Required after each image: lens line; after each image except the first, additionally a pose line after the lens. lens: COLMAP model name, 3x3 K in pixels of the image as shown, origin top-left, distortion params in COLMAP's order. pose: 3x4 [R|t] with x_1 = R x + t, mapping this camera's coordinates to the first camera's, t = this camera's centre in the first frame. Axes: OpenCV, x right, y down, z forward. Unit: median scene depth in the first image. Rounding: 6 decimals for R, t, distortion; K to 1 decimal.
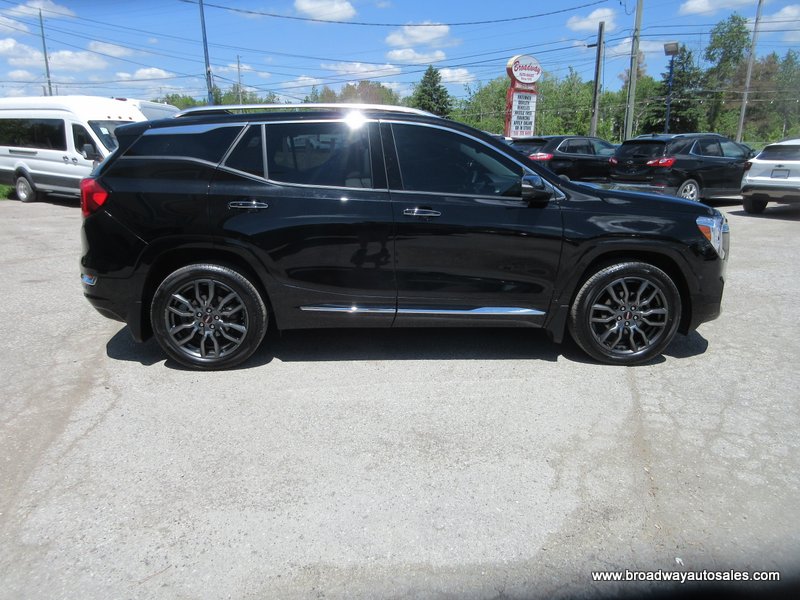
lens RADIAL K [[609.0, 0, 400.0], [0, 609.0, 300.0], [0, 0, 1]] dist [0.017818, -0.006793]
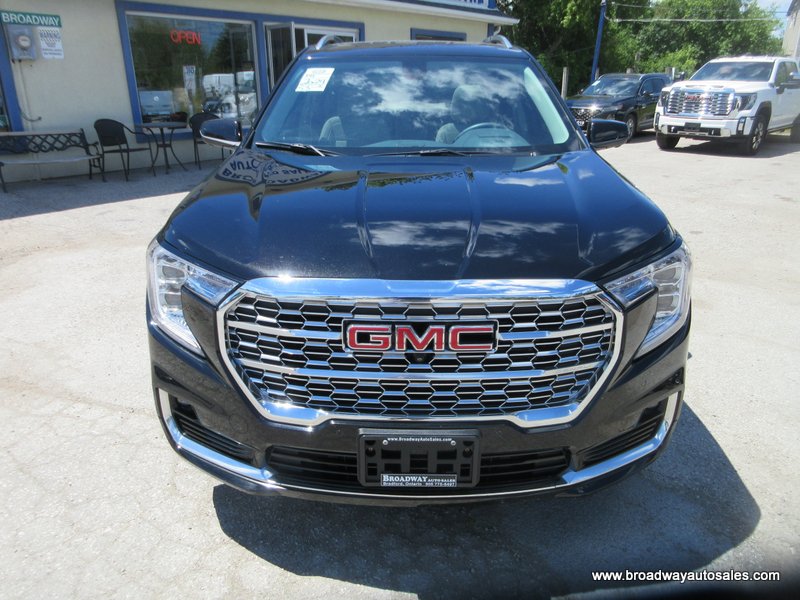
lens RADIAL K [[603.2, 0, 400.0], [0, 603.2, 300.0], [0, 0, 1]] dist [0.014238, -0.002746]
pose [[-0.061566, 0.336189, -0.939780, 0.953179], [-0.244860, 0.907705, 0.340756, -0.294736], [0.967602, 0.251093, 0.026436, 1.181708]]
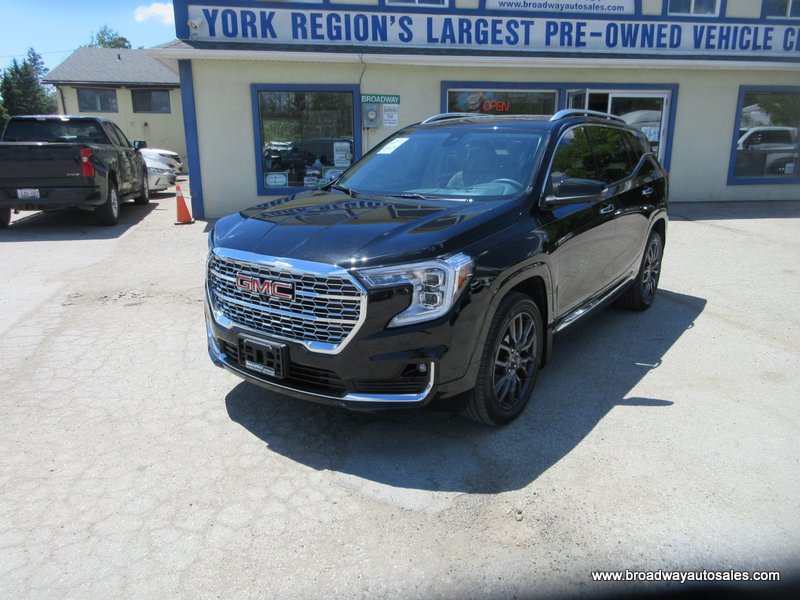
lens RADIAL K [[603.2, 0, 400.0], [0, 603.2, 300.0], [0, 0, 1]] dist [0.014238, -0.002746]
pose [[-0.625280, 0.199406, -0.754495, 1.038059], [-0.190160, 0.898732, 0.395120, -0.442328], [0.756878, 0.390535, -0.524040, 1.712237]]
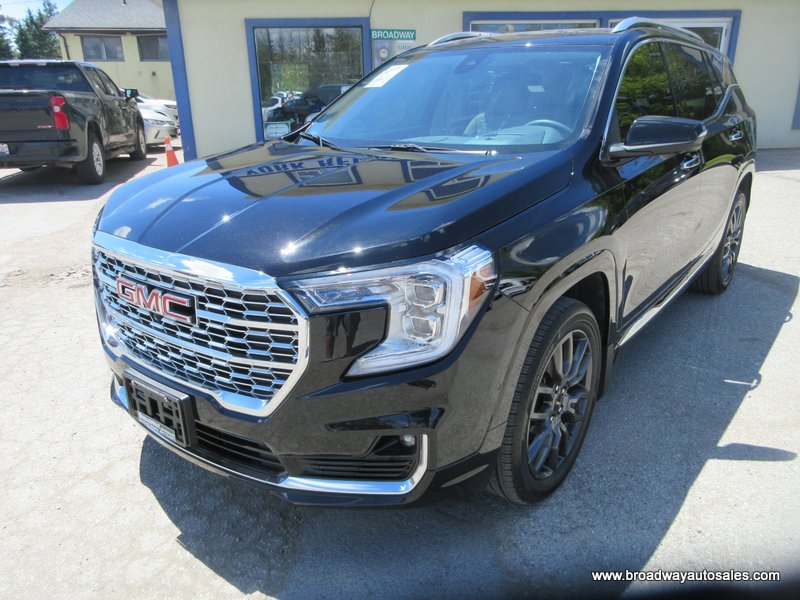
lens RADIAL K [[603.2, 0, 400.0], [0, 603.2, 300.0], [0, 0, 1]] dist [0.014238, -0.002746]
pose [[-0.654968, 0.258194, -0.710178, 0.792069], [-0.168976, 0.865975, 0.470675, -0.380886], [0.736522, 0.428280, -0.523557, 1.572678]]
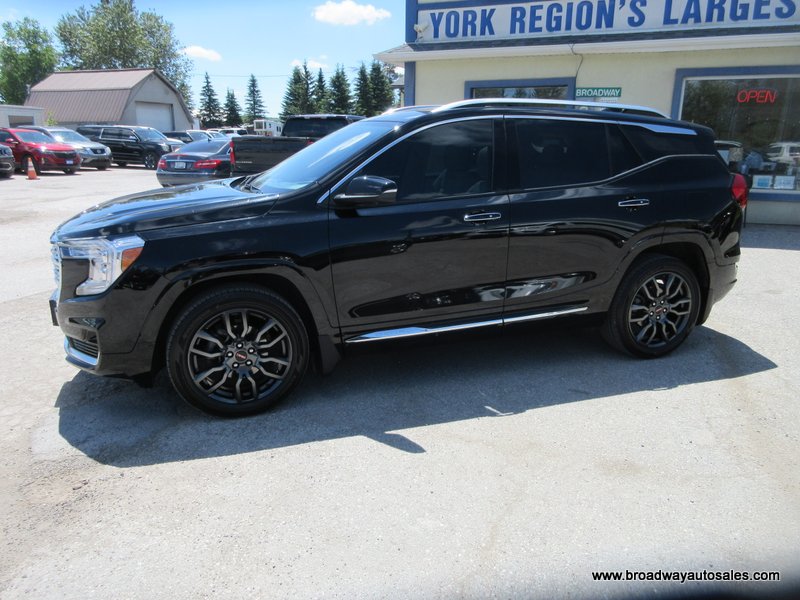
lens RADIAL K [[609.0, 0, 400.0], [0, 609.0, 300.0], [0, 0, 1]] dist [0.017818, -0.006793]
pose [[-0.953355, 0.071856, -0.293174, 0.400659], [-0.081932, 0.873190, 0.480443, -0.563525], [0.290519, 0.482053, -0.826573, 2.134165]]
